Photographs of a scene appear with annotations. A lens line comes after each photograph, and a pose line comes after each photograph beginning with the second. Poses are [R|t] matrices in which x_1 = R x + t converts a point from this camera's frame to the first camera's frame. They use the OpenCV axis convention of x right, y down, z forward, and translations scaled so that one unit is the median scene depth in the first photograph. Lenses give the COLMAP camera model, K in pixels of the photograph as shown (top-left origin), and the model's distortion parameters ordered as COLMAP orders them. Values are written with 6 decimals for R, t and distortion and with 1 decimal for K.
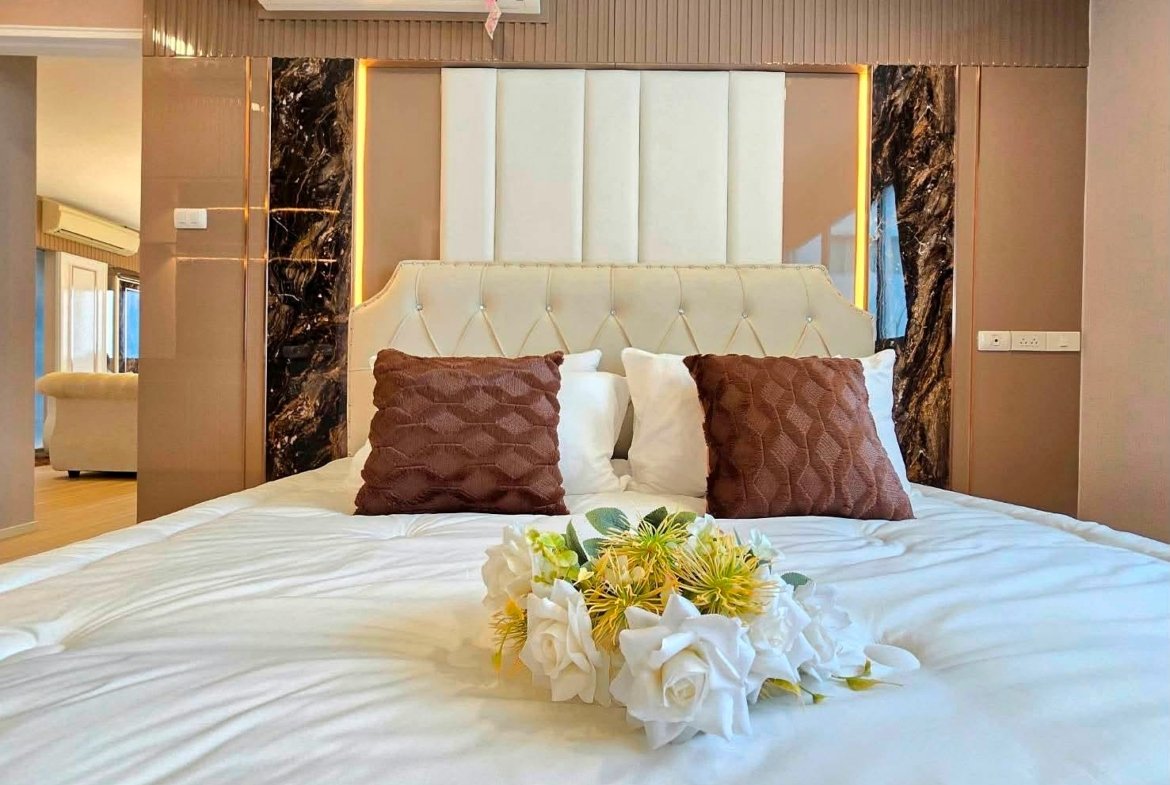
lens RADIAL K [[464.8, 0, 584.5], [0, 464.8, 388.1], [0, 0, 1]] dist [0.002054, -0.000750]
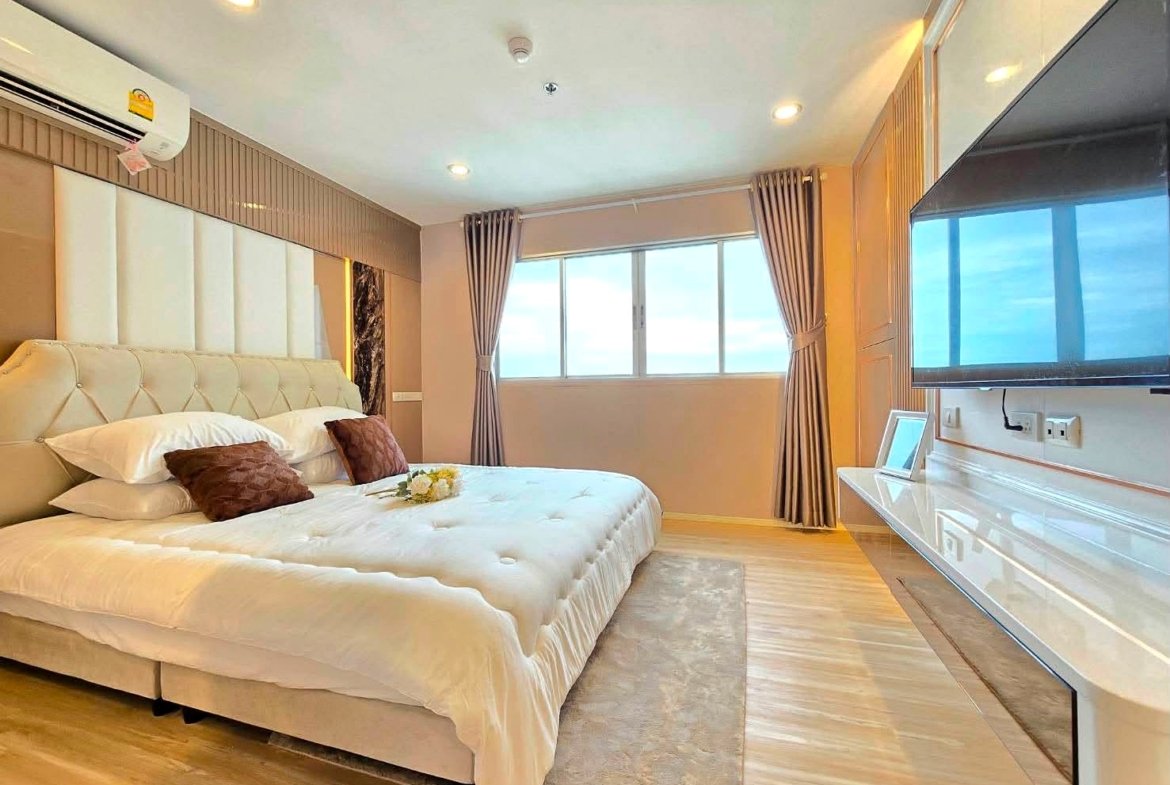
lens RADIAL K [[464.8, 0, 583.9], [0, 464.8, 392.5], [0, 0, 1]] dist [0.002054, -0.000750]
pose [[0.298330, -0.024618, 0.954145, -1.001576], [0.013128, 0.999679, 0.021688, -0.157176], [-0.954373, 0.006056, 0.298557, -0.537845]]
